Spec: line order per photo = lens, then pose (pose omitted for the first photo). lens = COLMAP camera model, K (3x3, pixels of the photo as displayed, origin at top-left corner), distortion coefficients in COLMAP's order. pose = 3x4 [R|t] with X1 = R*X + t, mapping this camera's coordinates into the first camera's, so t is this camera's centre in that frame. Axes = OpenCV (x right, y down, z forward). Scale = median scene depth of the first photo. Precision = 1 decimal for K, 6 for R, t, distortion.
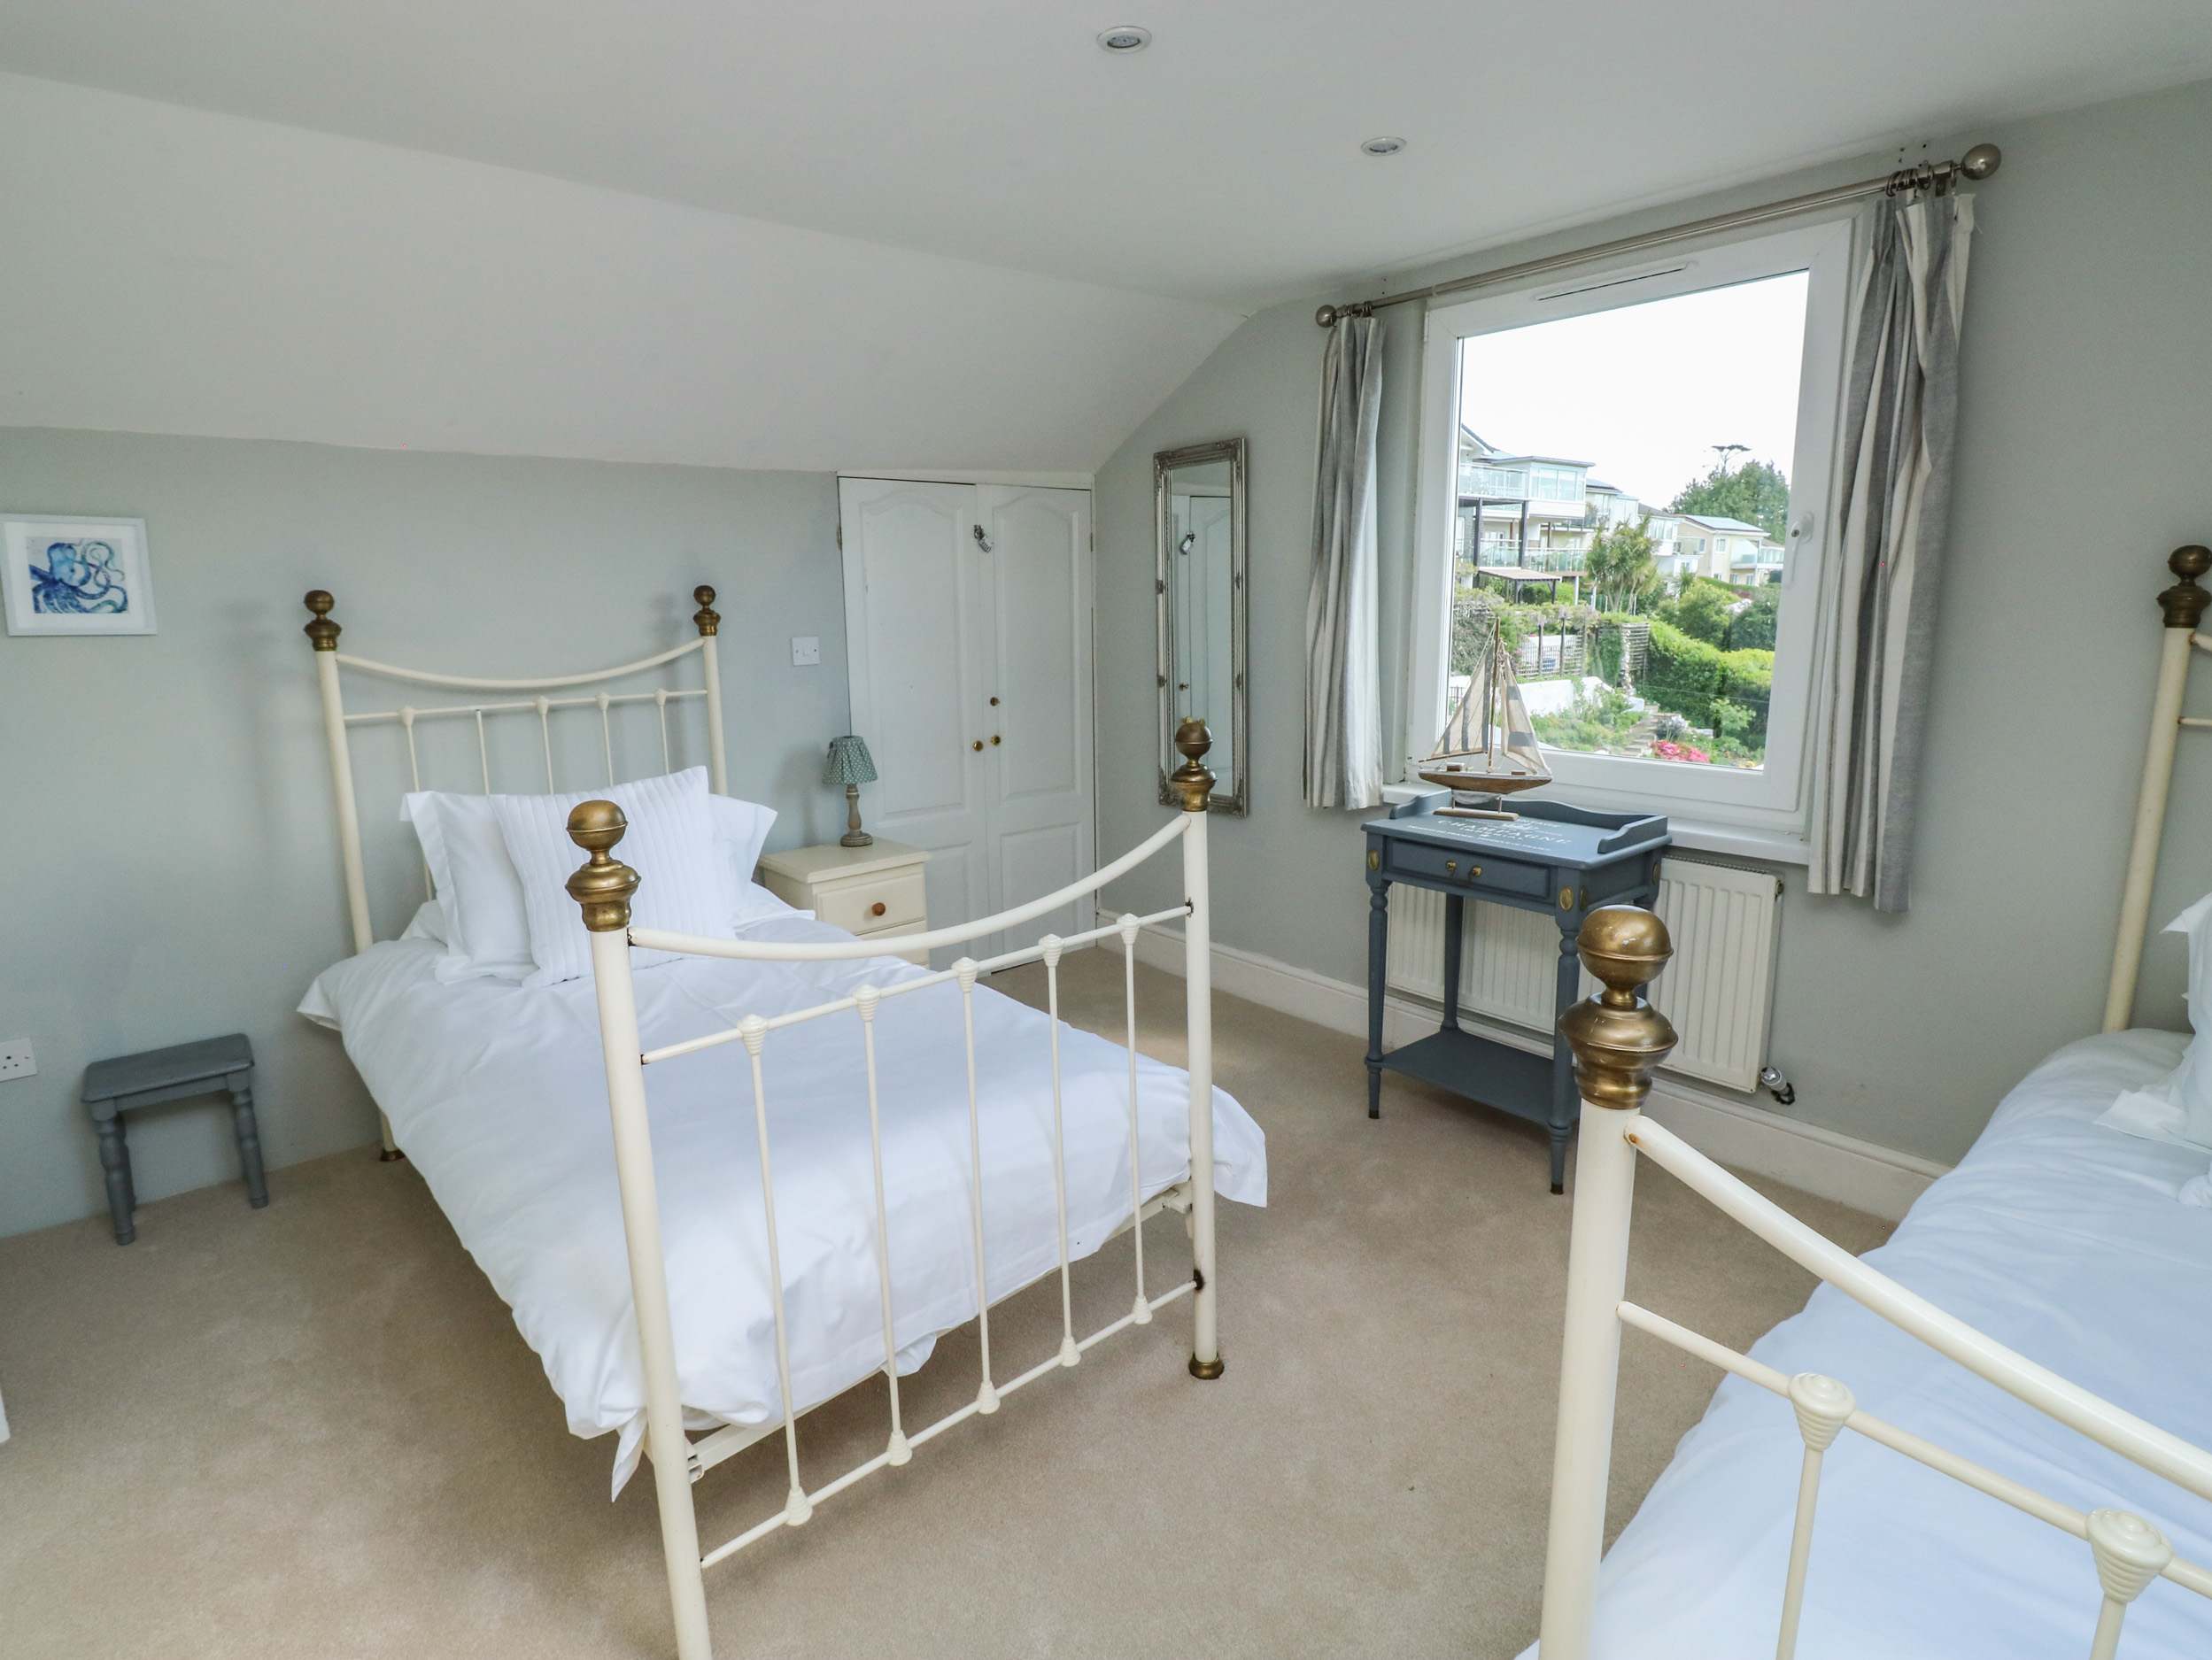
lens RADIAL K [[1182.1, 0, 1014.9], [0, 1182.1, 817.3], [0, 0, 1]] dist [-0.025945, 0.000024]
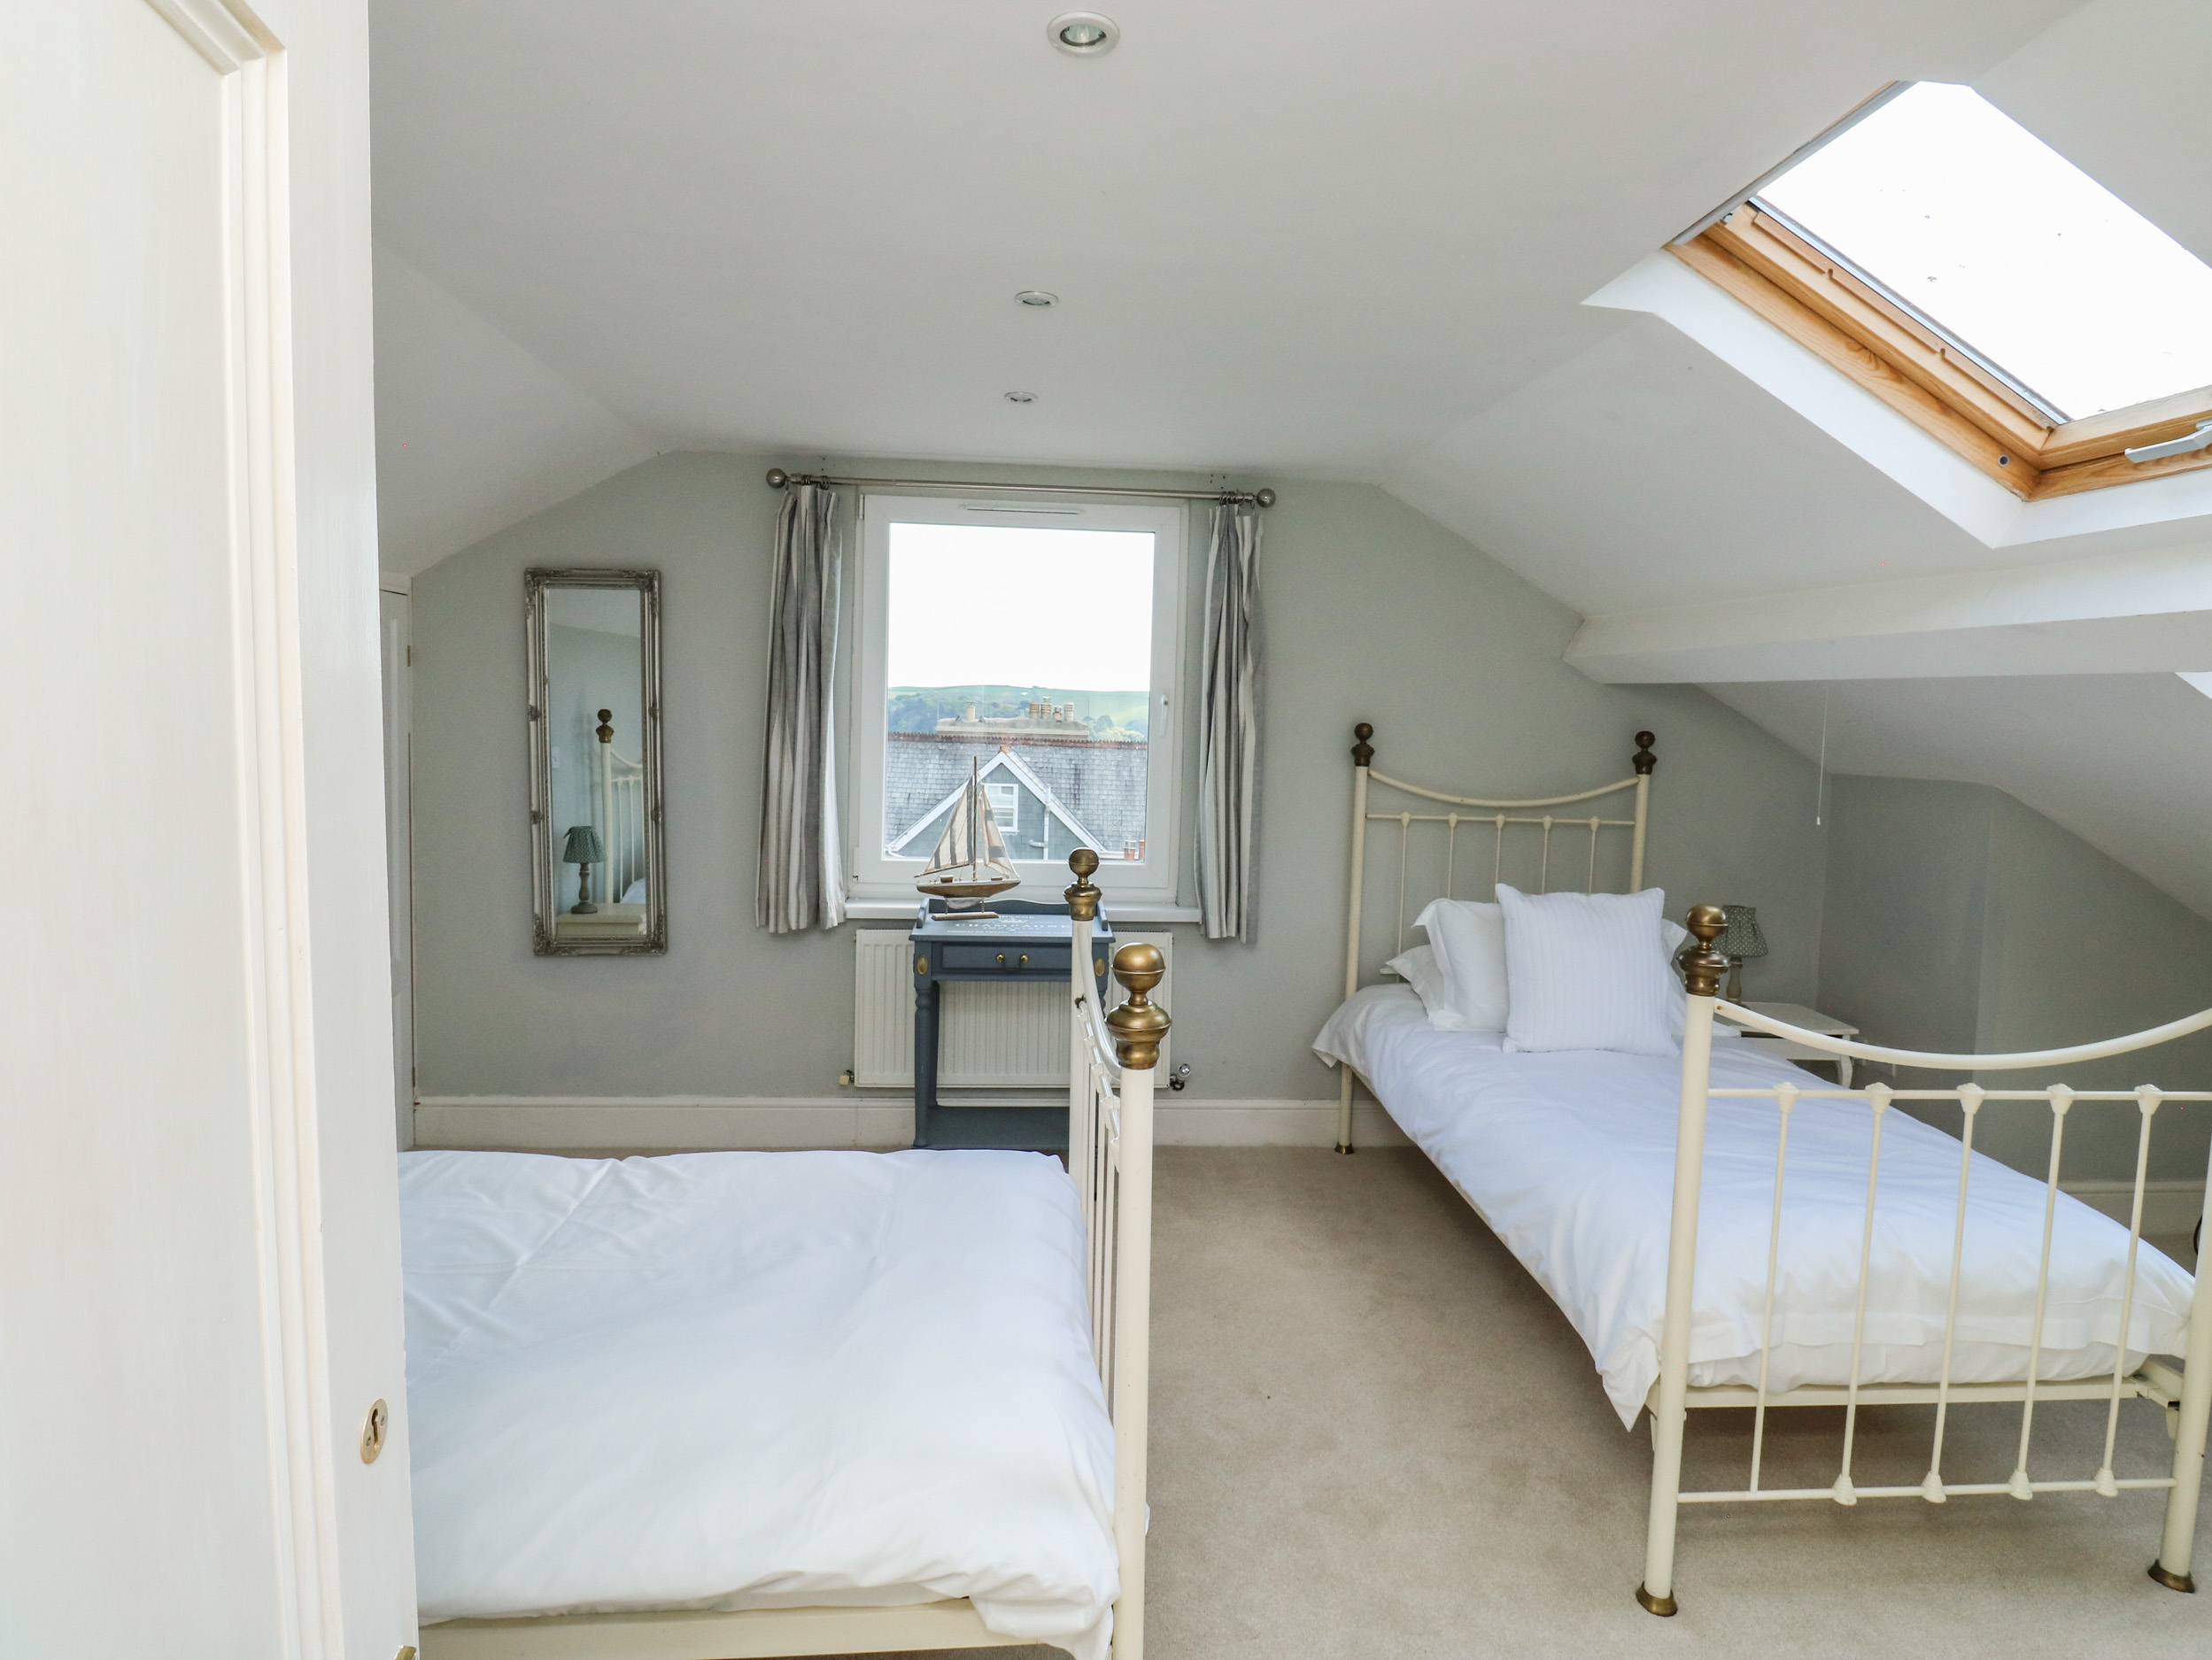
lens RADIAL K [[1164.4, 0, 1110.1], [0, 1164.4, 799.4], [0, 0, 1]] dist [-0.002614, -0.016762]
pose [[0.541896, -0.013658, 0.840334, -0.530875], [0.120581, 0.990787, -0.061654, -0.030199], [-0.831750, 0.134738, 0.538551, 0.221657]]
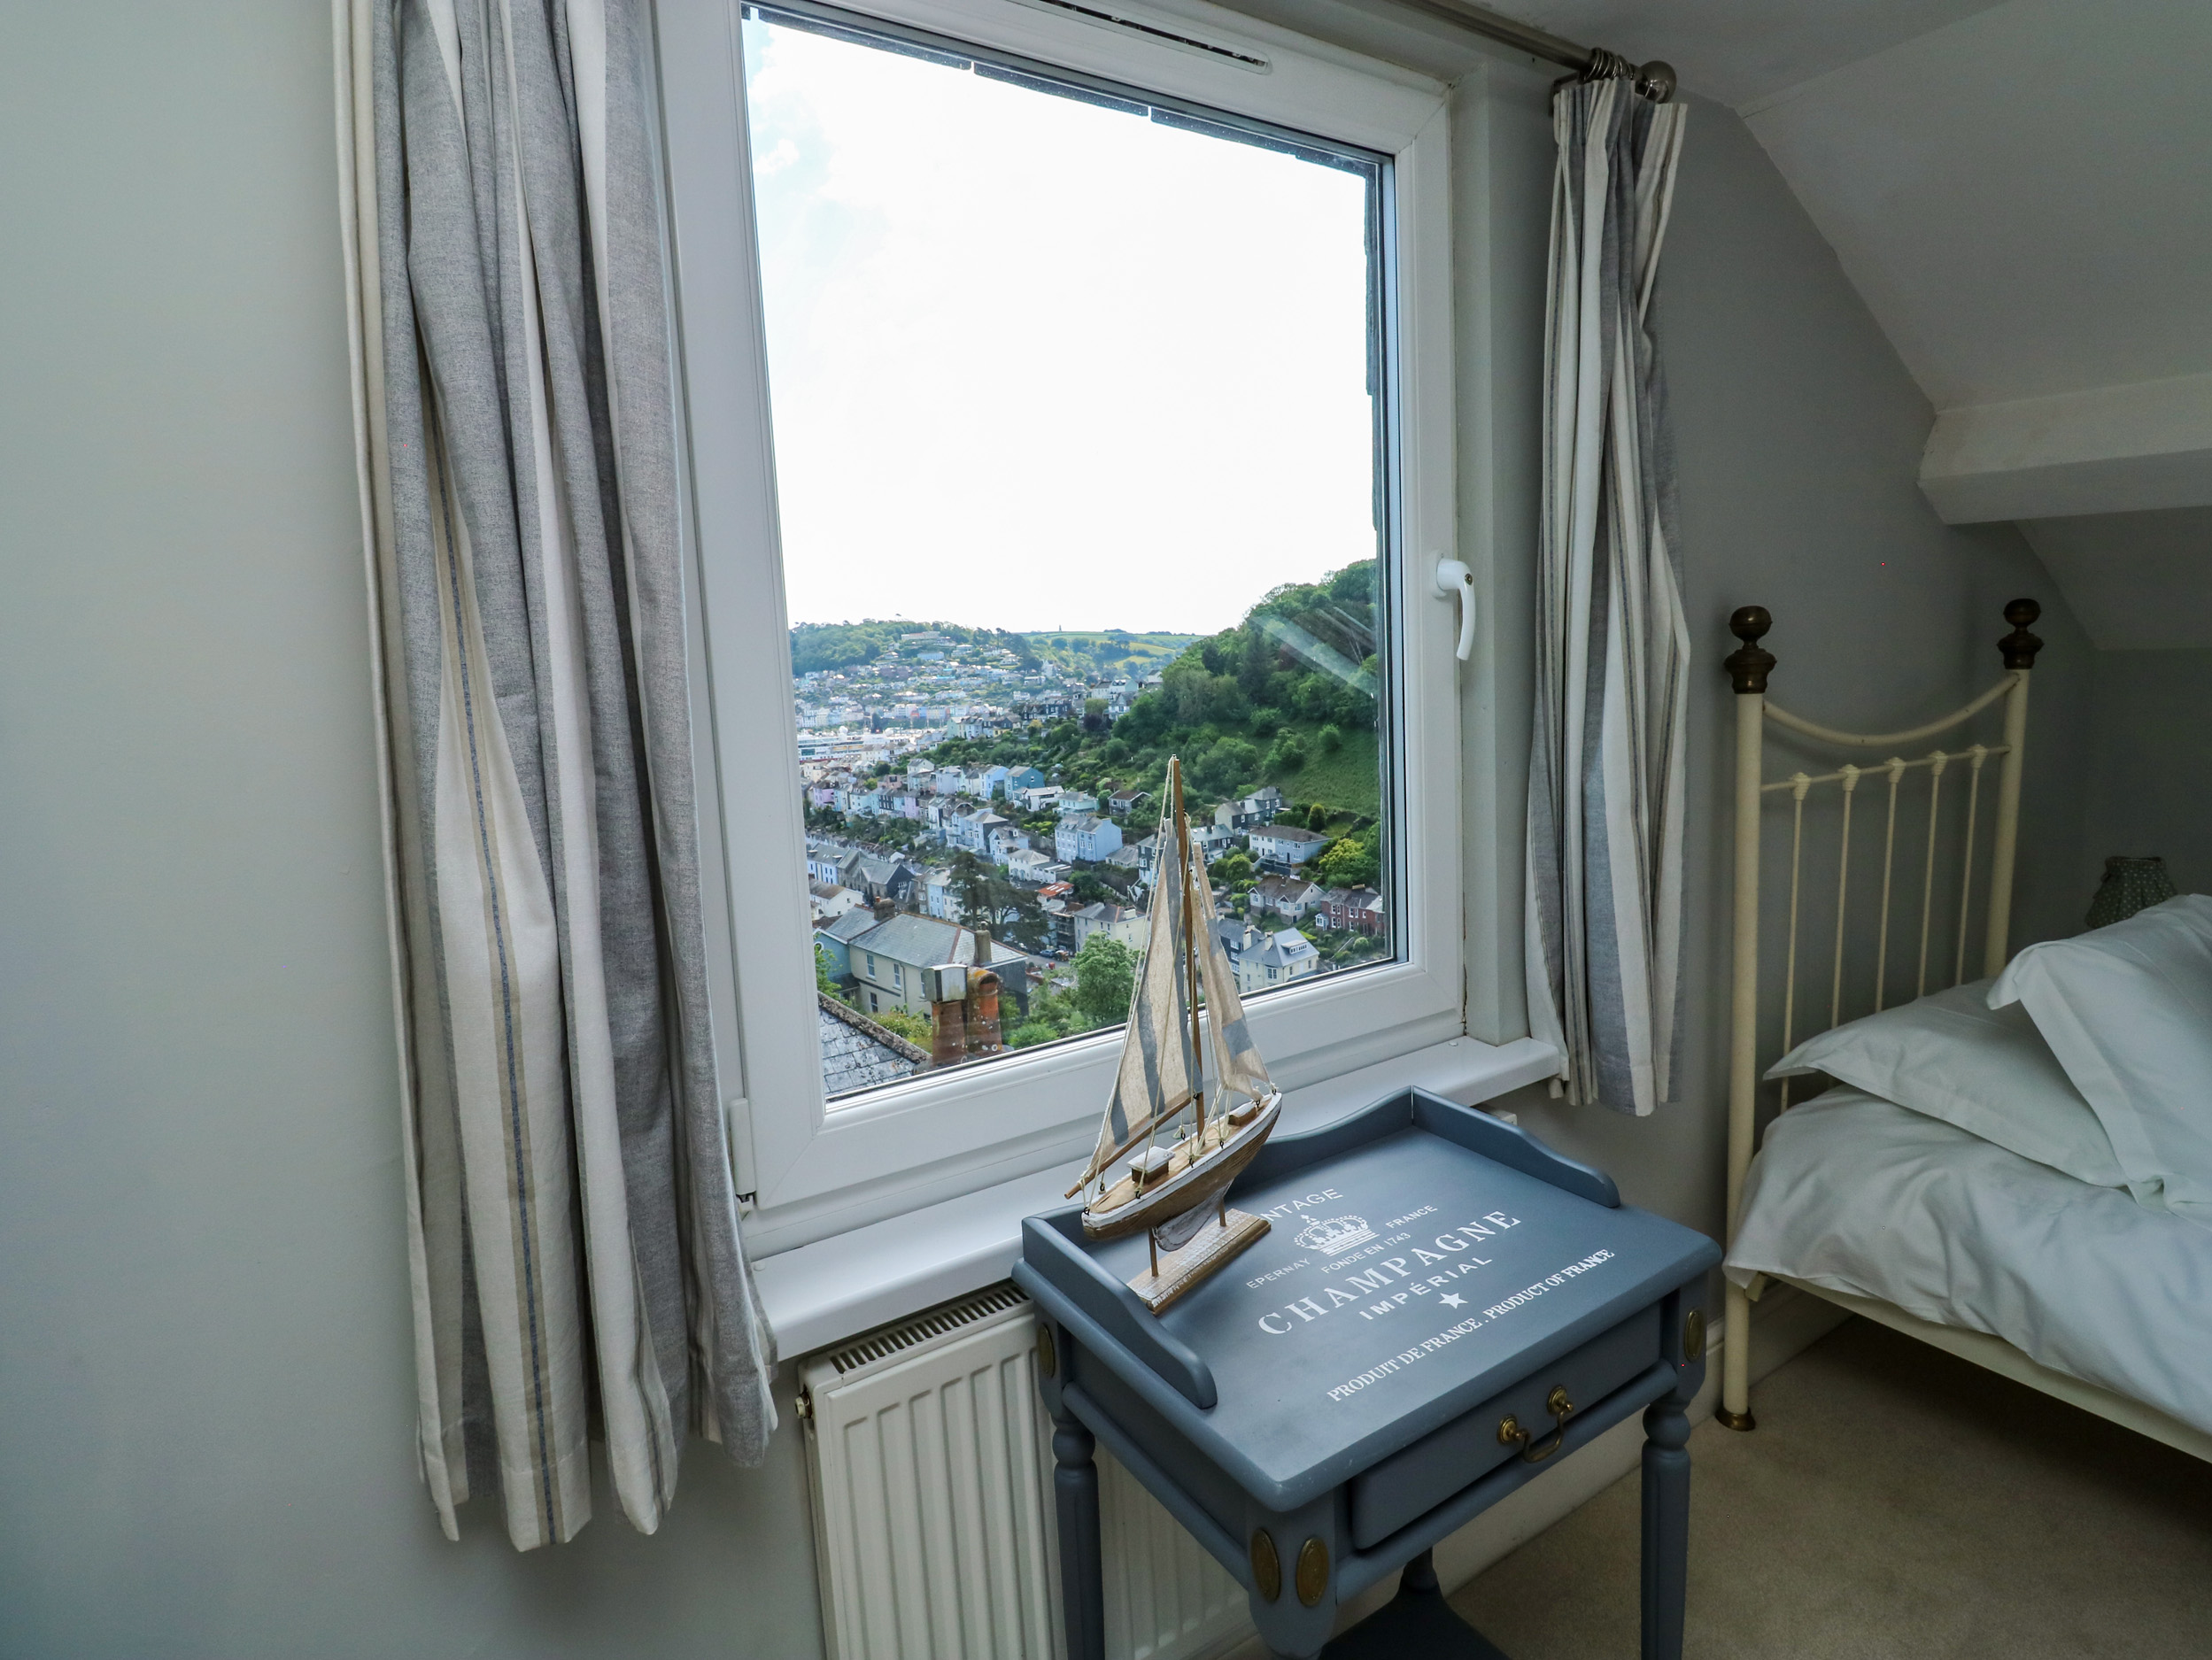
lens RADIAL K [[1154.3, 0, 1103.6], [0, 1154.3, 813.2], [0, 0, 1]] dist [-0.000496, -0.013903]
pose [[0.069406, -0.110066, 0.991498, 0.025512], [0.236727, 0.967323, 0.090811, -0.187948], [-0.969094, 0.228412, 0.093194, 0.967300]]
